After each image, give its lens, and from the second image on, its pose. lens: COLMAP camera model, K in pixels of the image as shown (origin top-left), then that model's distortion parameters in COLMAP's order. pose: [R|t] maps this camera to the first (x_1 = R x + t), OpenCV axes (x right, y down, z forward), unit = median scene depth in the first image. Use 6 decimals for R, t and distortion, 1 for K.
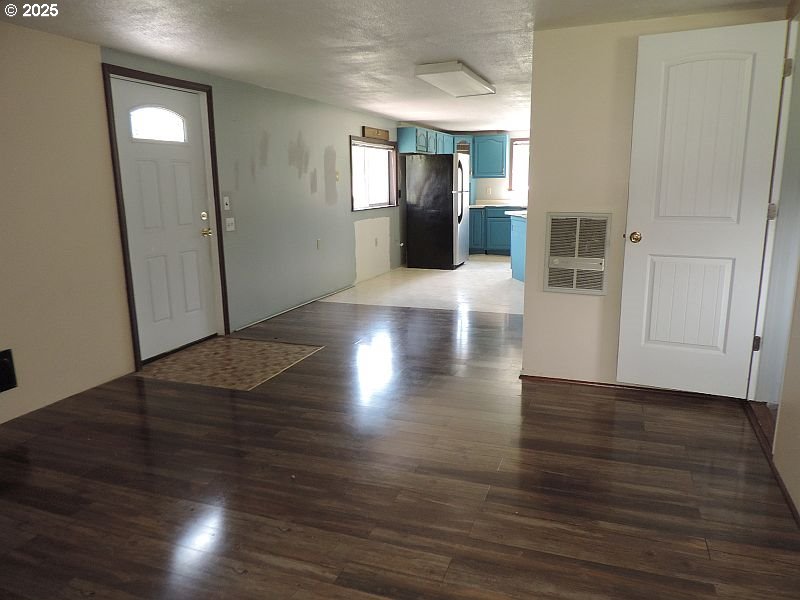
lens RADIAL K [[575.1, 0, 402.4], [0, 575.1, 300.5], [0, 0, 1]] dist [-0.009903, -0.002536]
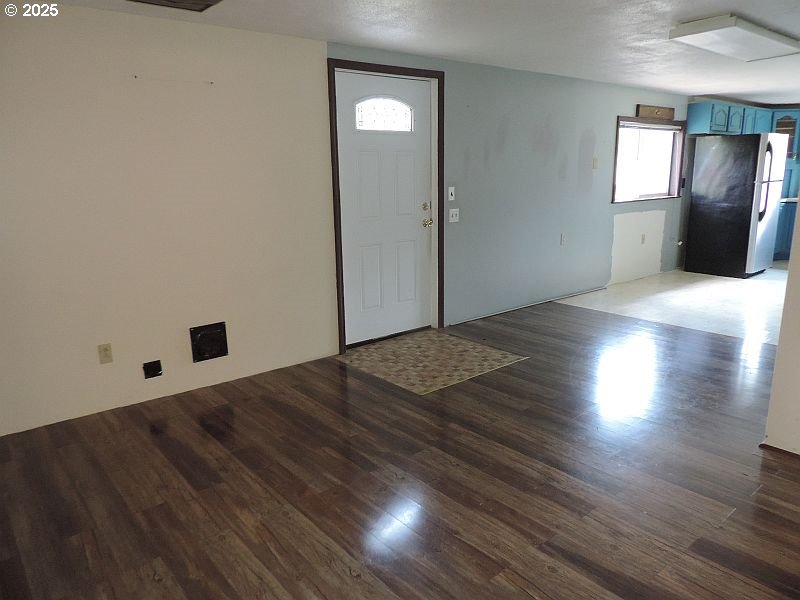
lens RADIAL K [[575.1, 0, 402.4], [0, 575.1, 300.5], [0, 0, 1]] dist [-0.009903, -0.002536]
pose [[0.867910, 0.112113, -0.483904, 0.113820], [-0.097794, 0.993695, 0.054824, -0.036809], [0.487000, -0.000260, 0.873402, 0.119573]]
